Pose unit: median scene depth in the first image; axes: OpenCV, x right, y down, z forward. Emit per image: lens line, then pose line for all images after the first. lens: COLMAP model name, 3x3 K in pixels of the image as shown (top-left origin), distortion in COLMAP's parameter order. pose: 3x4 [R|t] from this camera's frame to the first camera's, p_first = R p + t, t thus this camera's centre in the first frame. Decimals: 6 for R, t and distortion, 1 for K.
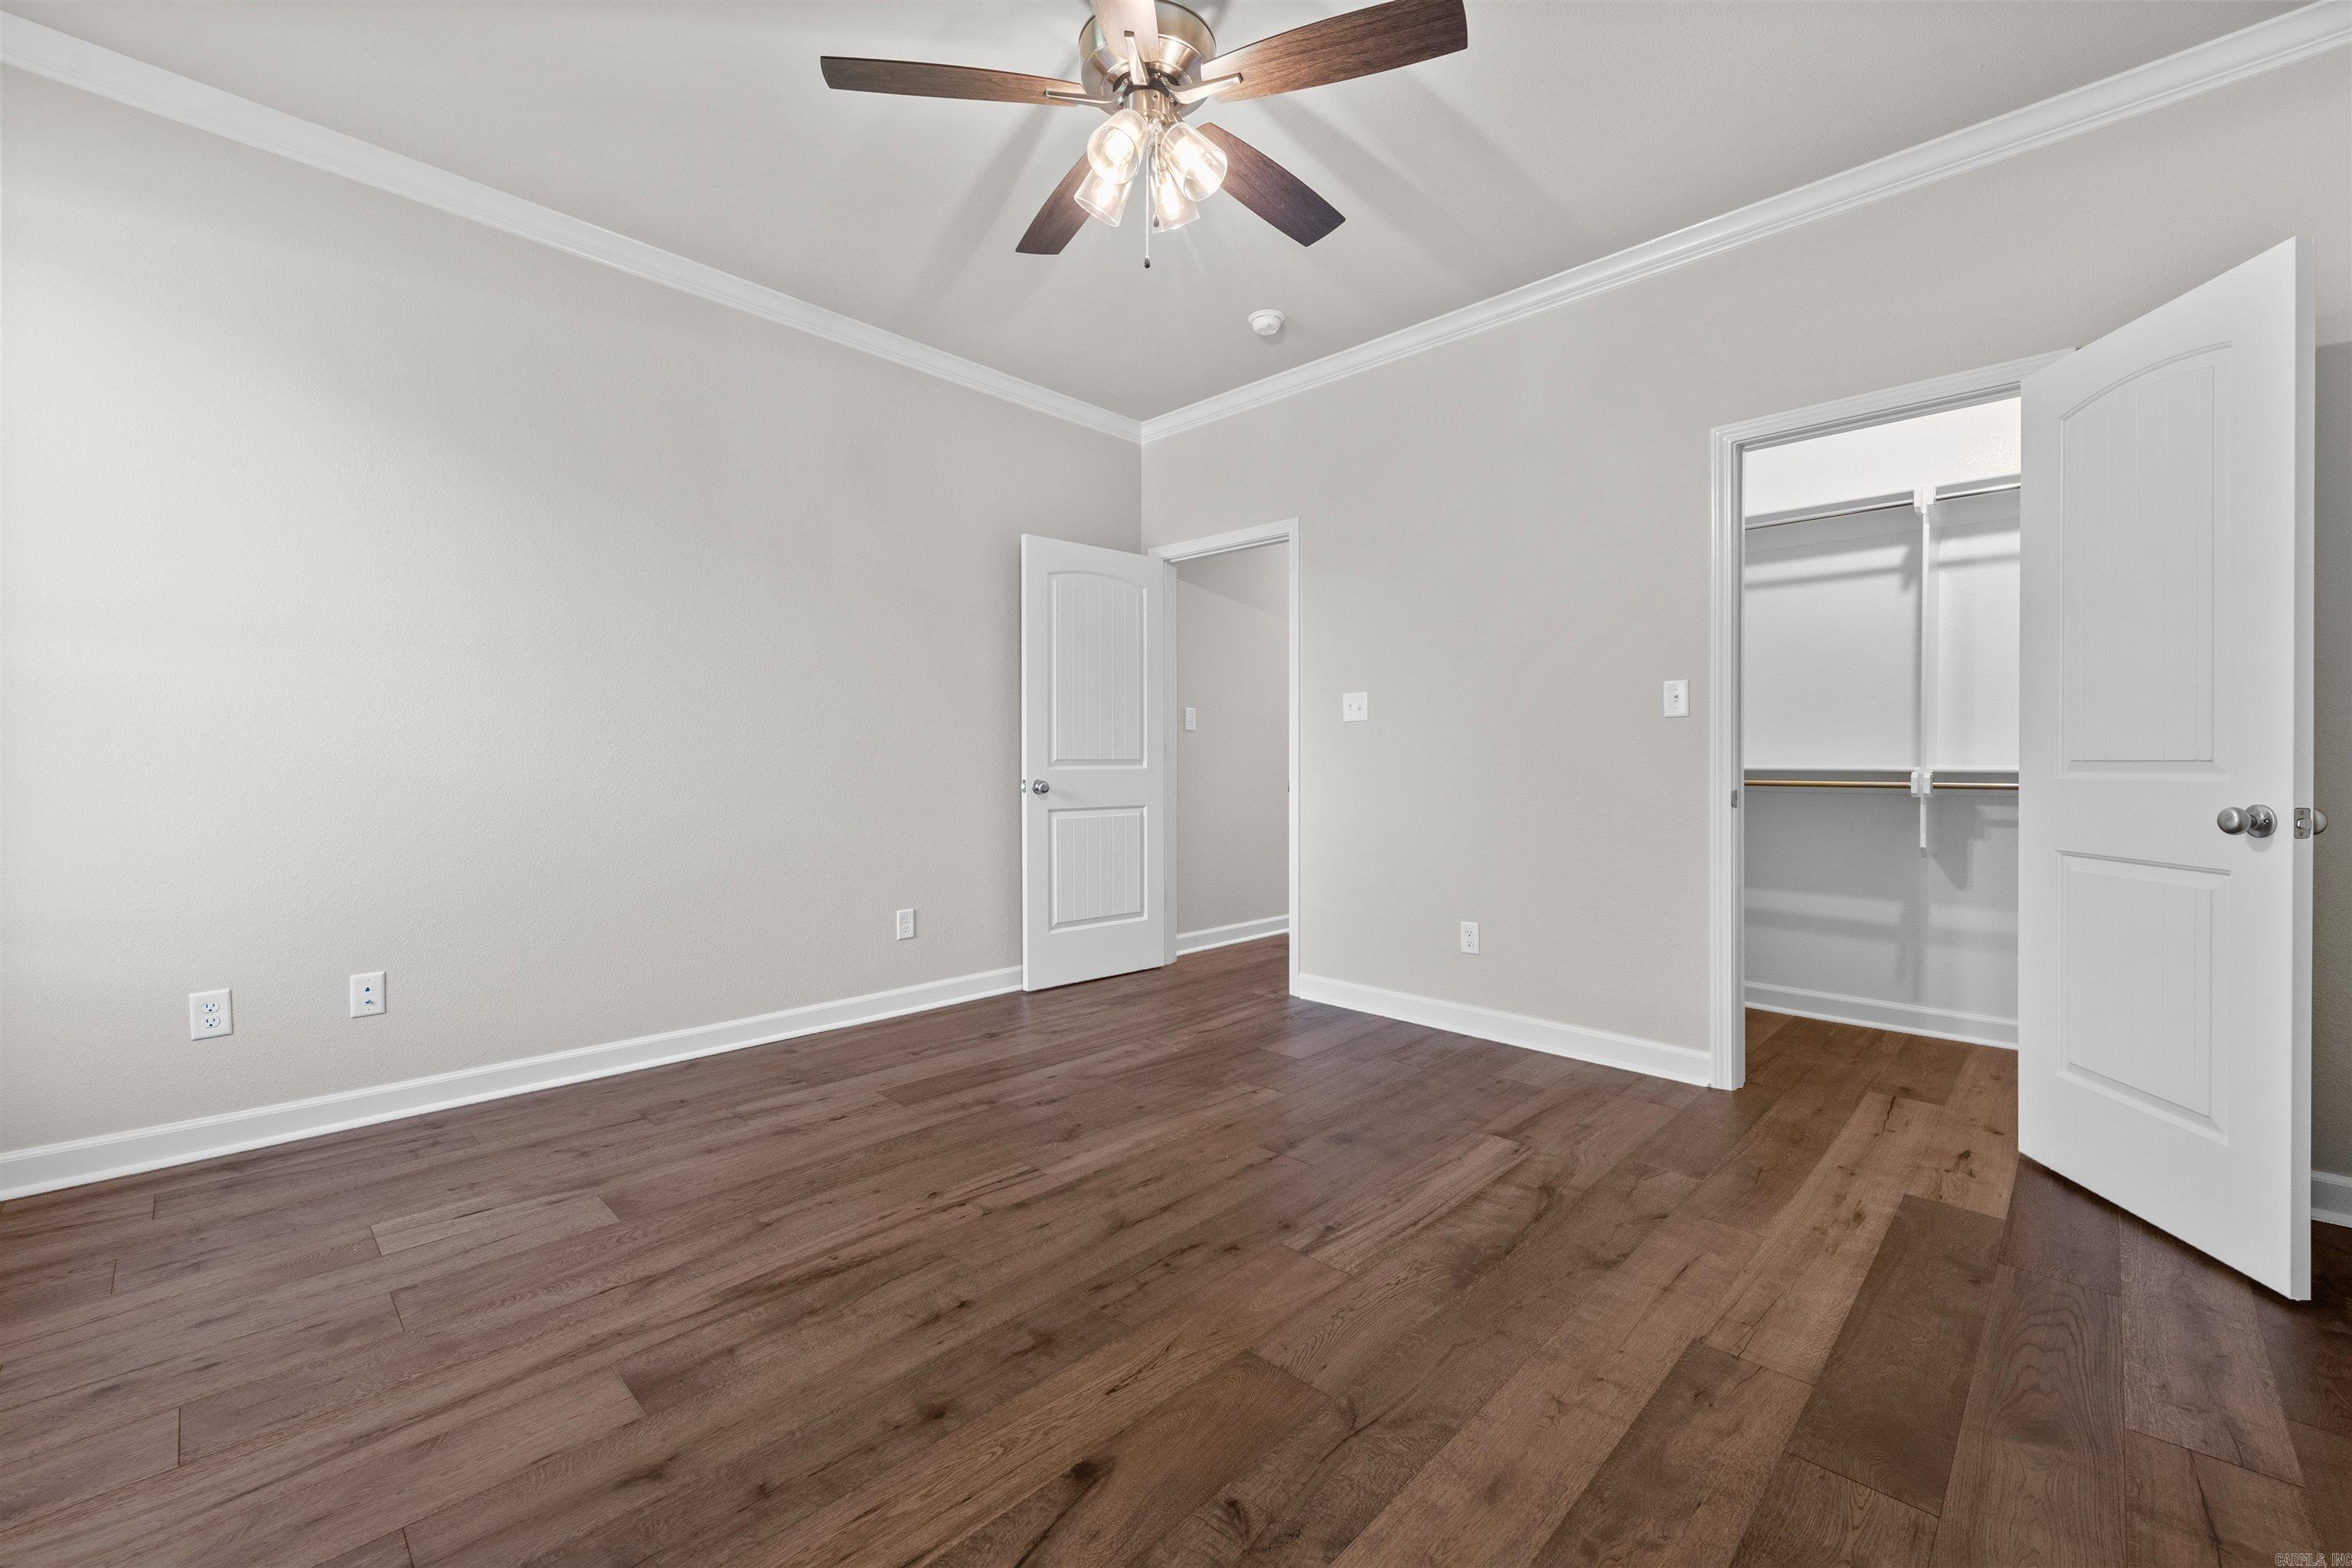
lens RADIAL K [[954.9, 0, 1173.8], [0, 954.9, 767.5], [0, 0, 1]] dist [0.003466, -0.000512]
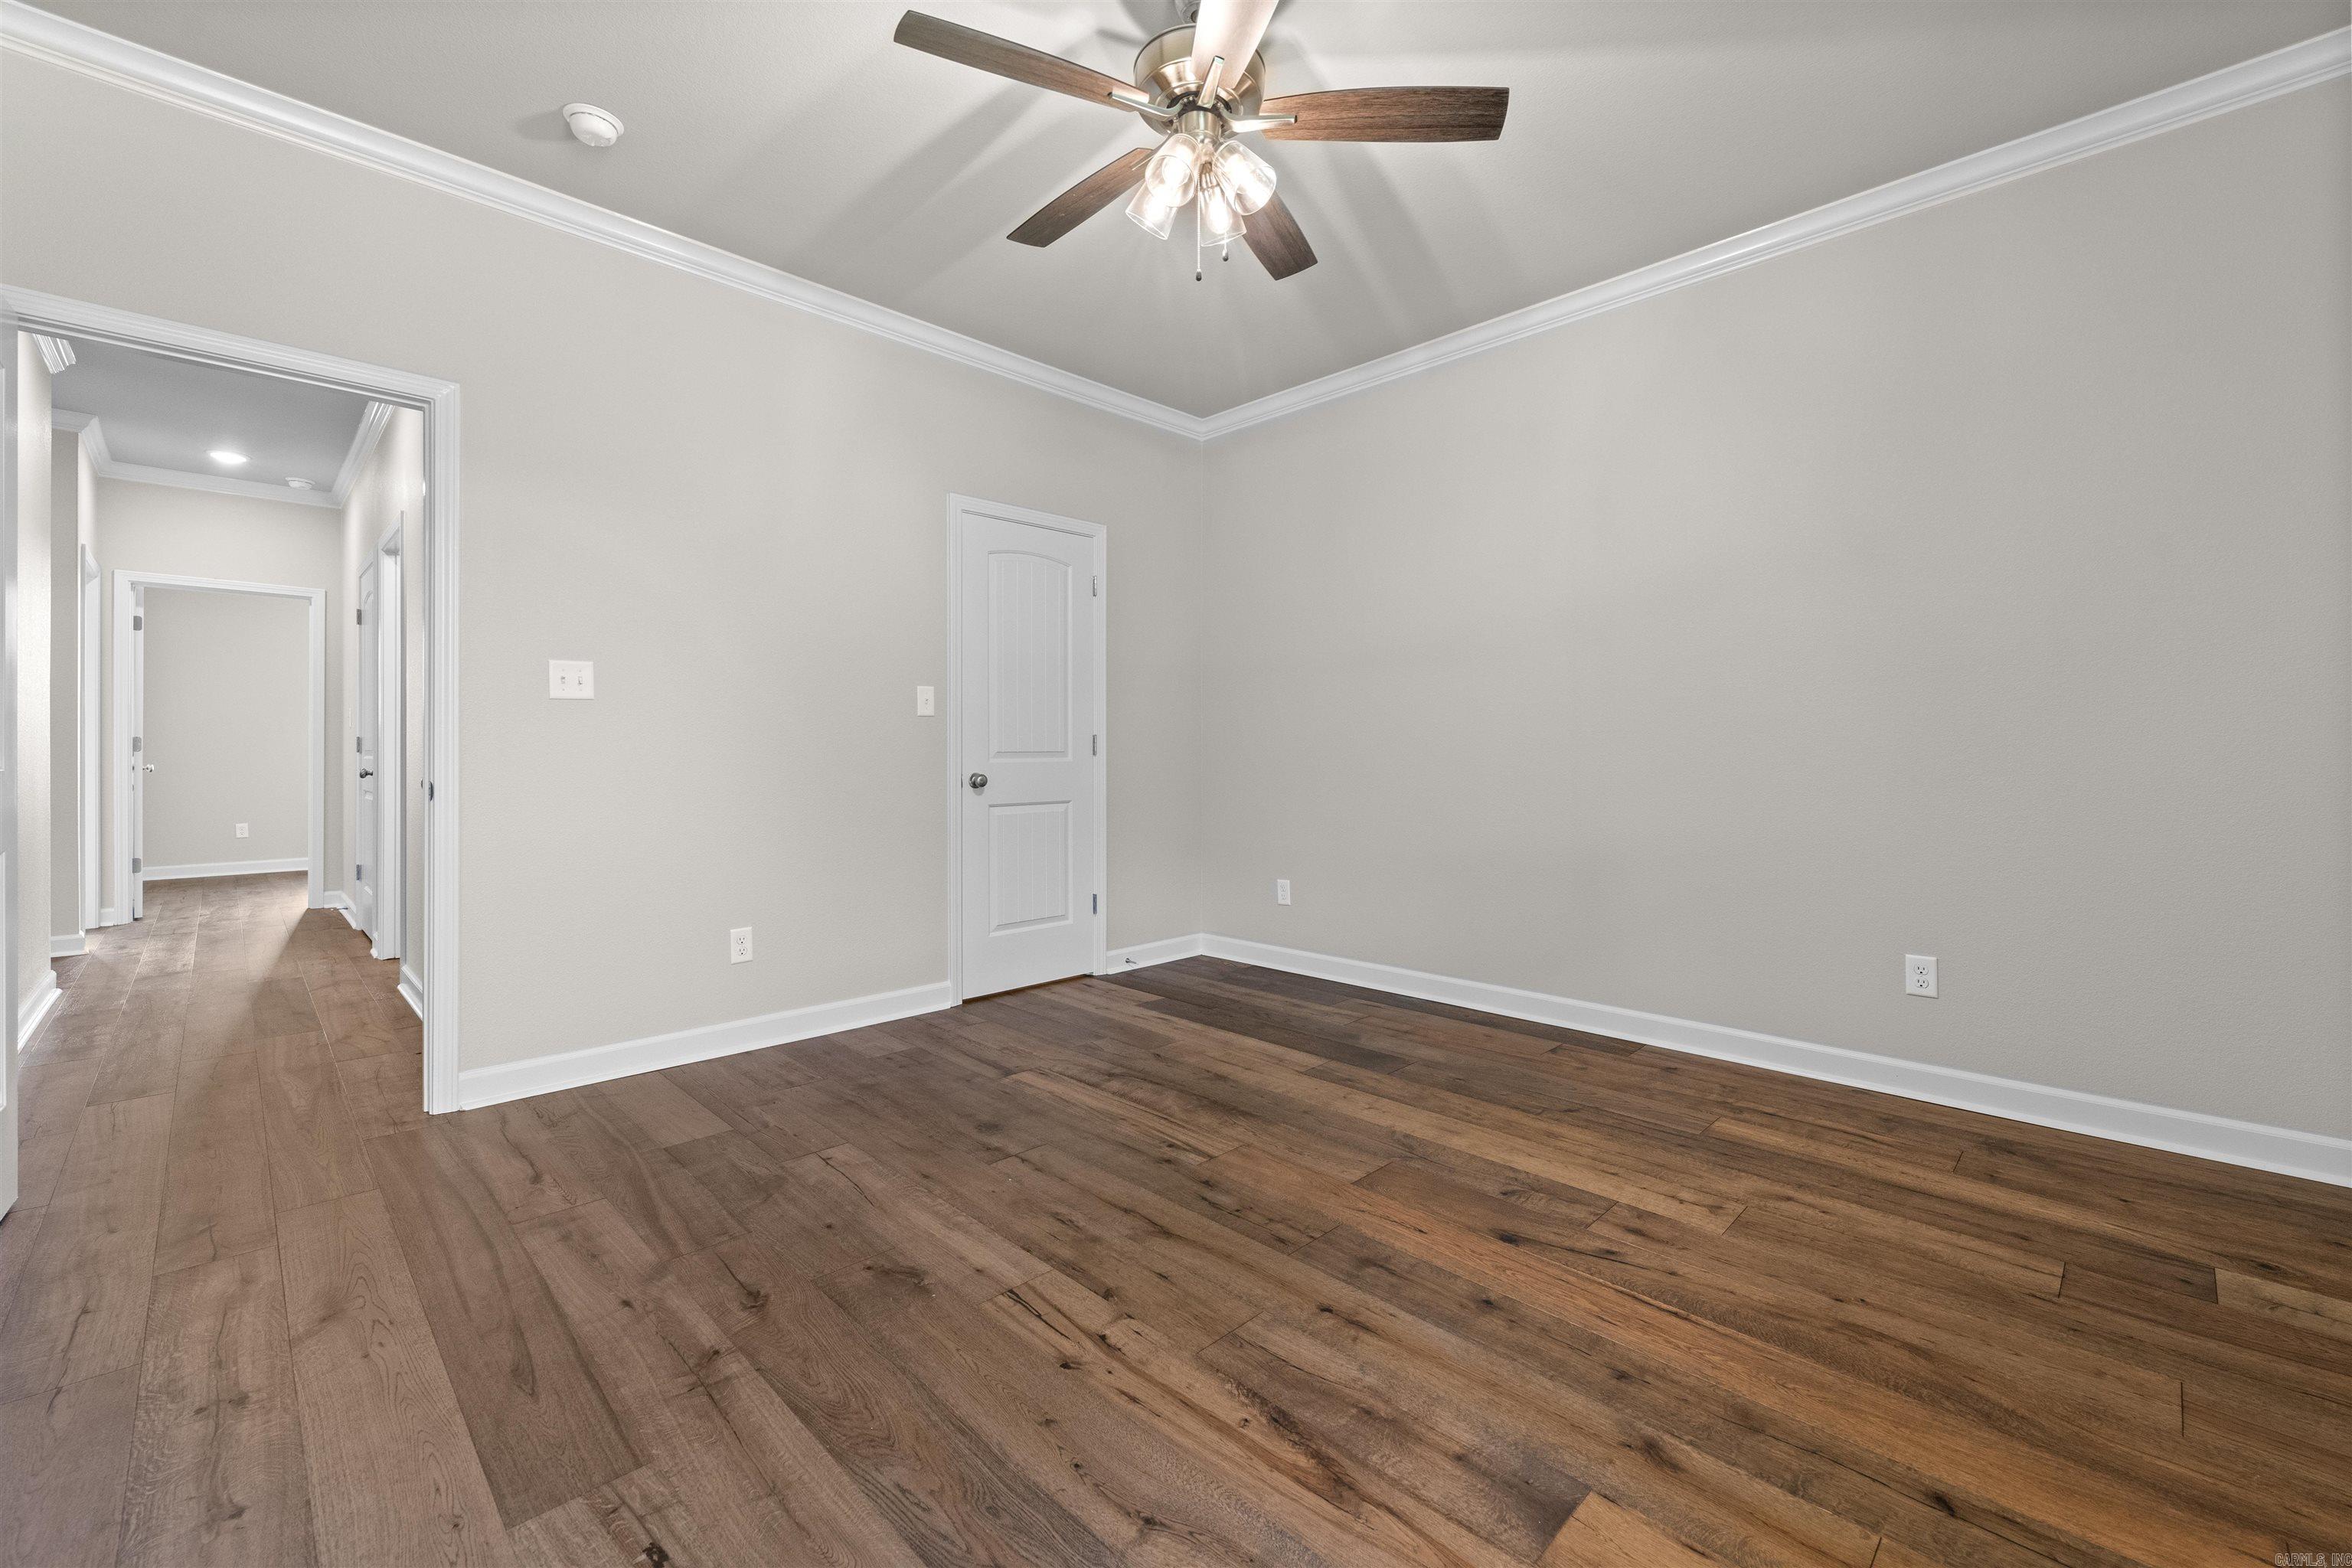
lens RADIAL K [[958.5, 0, 1171.8], [0, 958.5, 759.1], [0, 0, 1]] dist [0.001048, -0.000100]
pose [[0.021247, -0.007888, 0.999743, -0.996419], [0.006612, 0.999948, 0.007749, -0.008433], [-0.999752, 0.006445, 0.021298, 0.940924]]
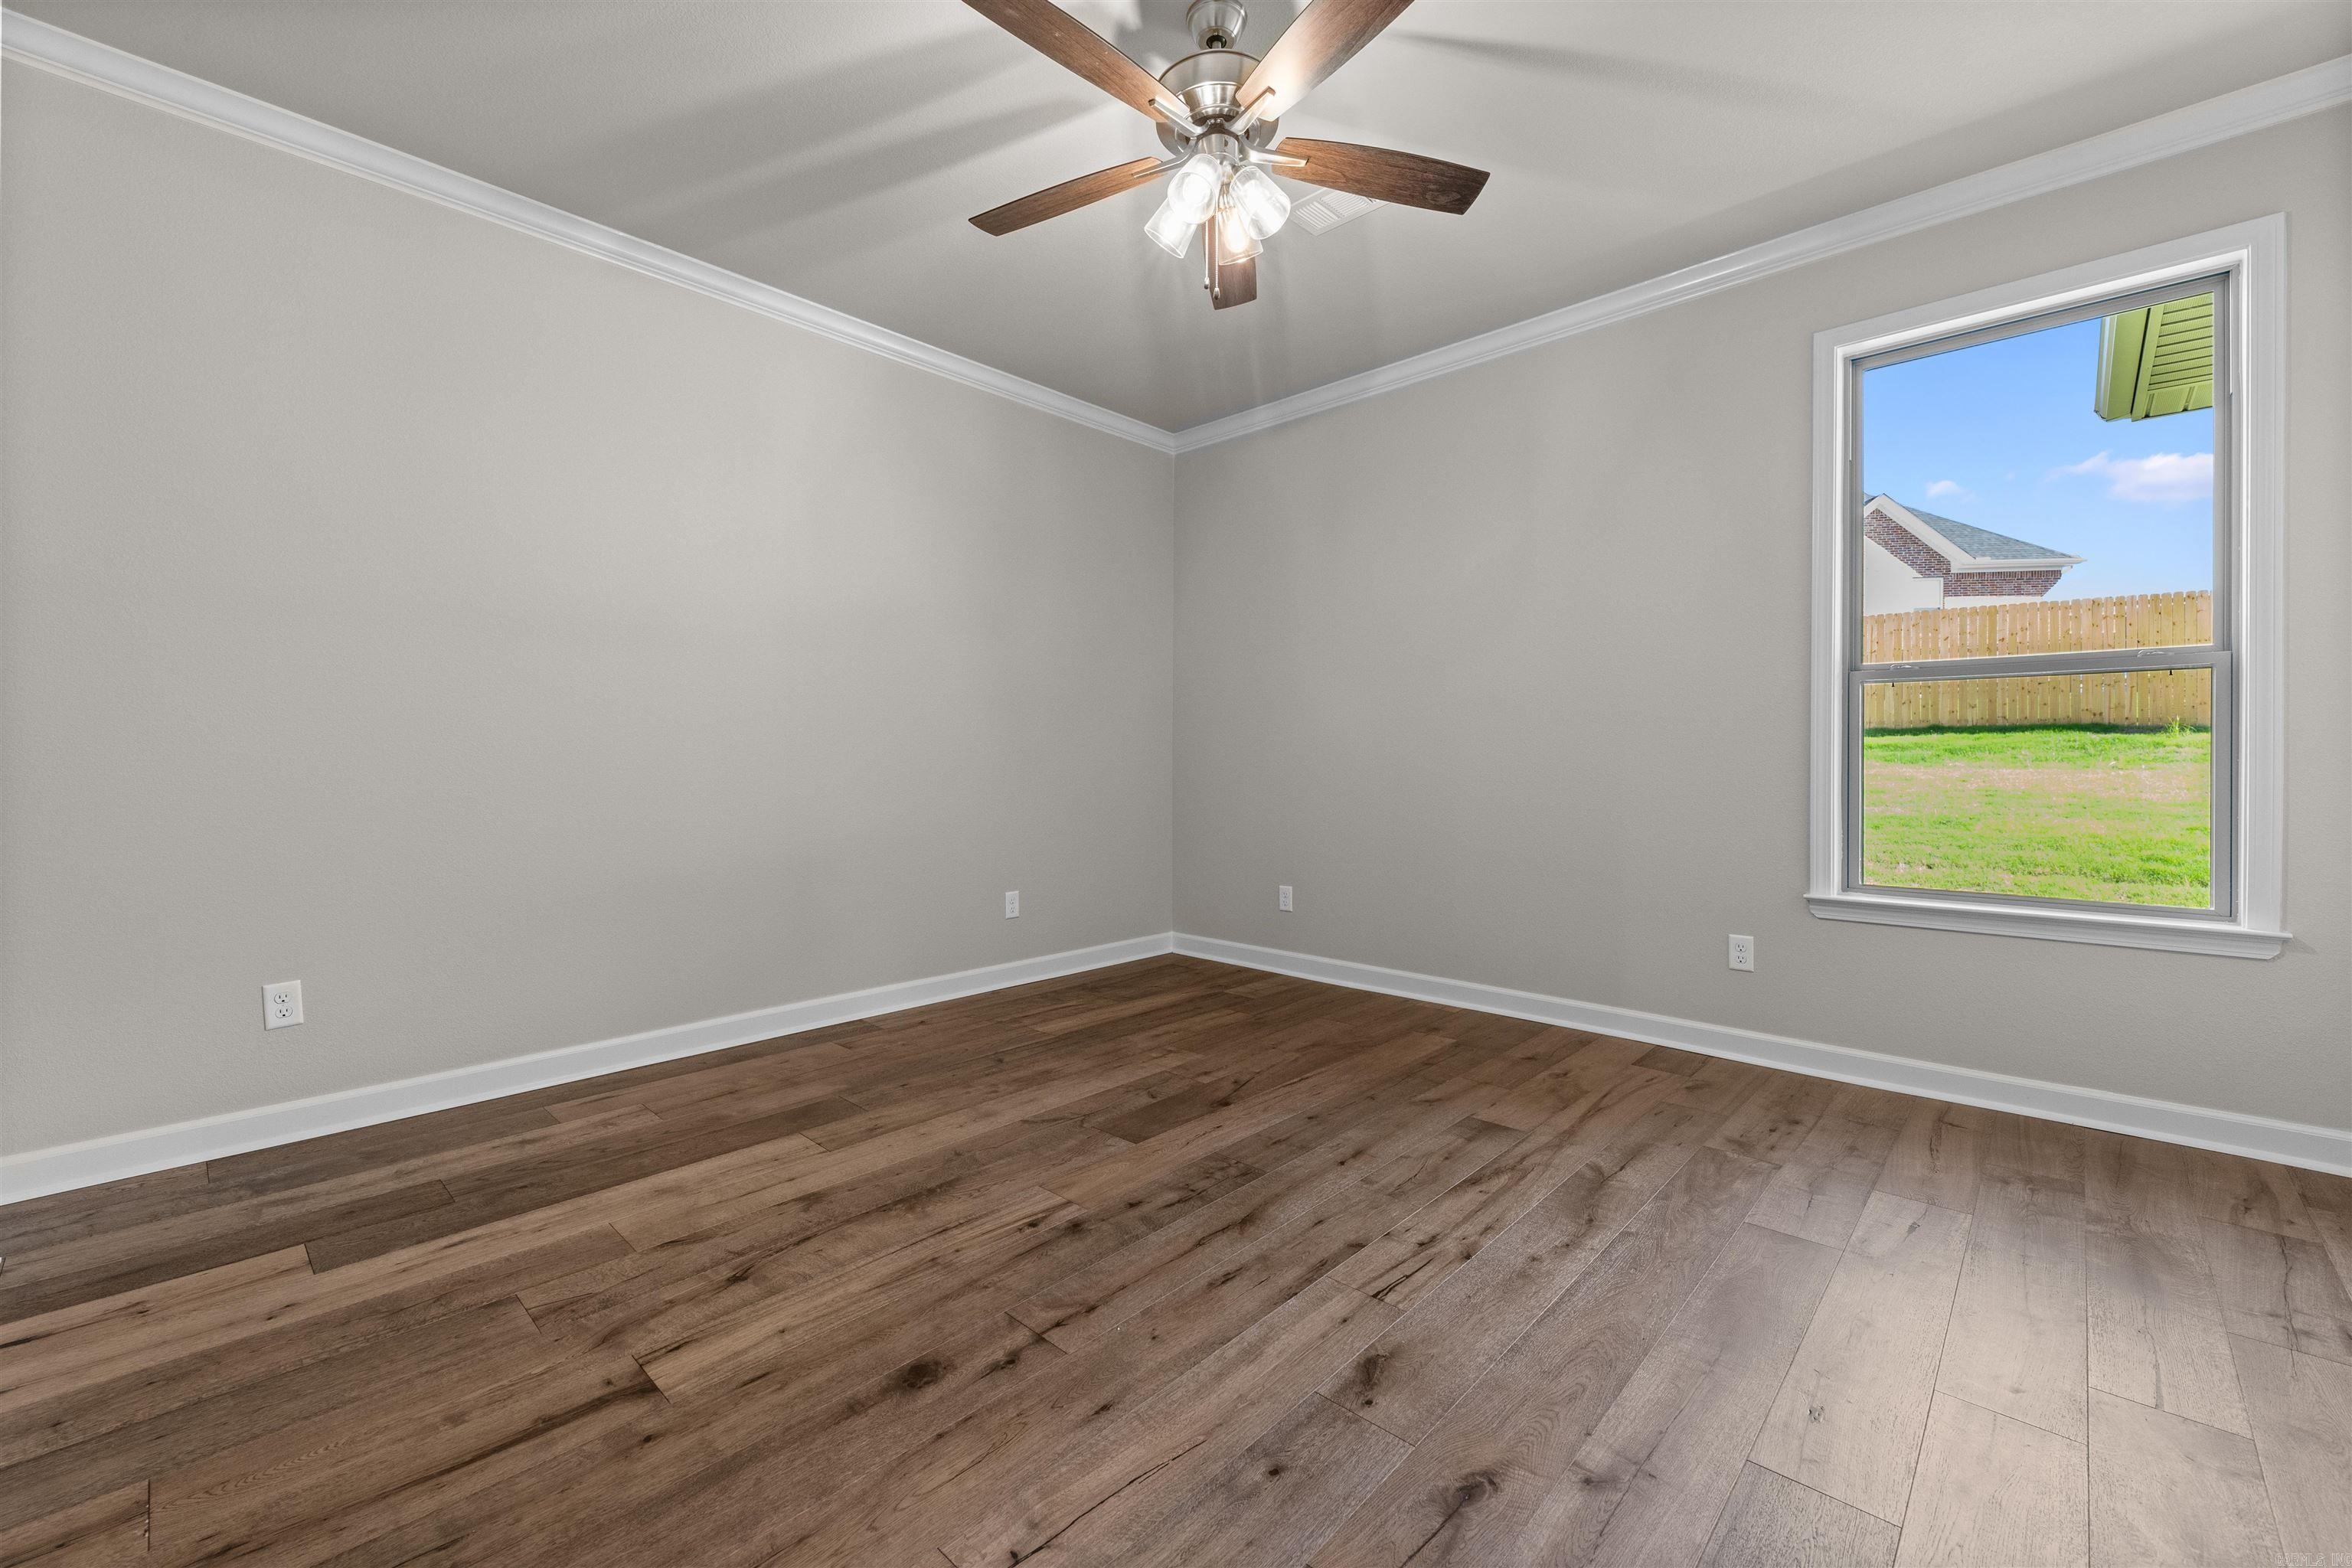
lens RADIAL K [[954.9, 0, 1173.8], [0, 954.9, 767.5], [0, 0, 1]] dist [0.003466, -0.000512]
pose [[-0.999874, -0.002726, -0.015610, 0.031903], [-0.002958, 0.999885, 0.014860, -0.011309], [0.015567, 0.014904, -0.999768, 1.935089]]
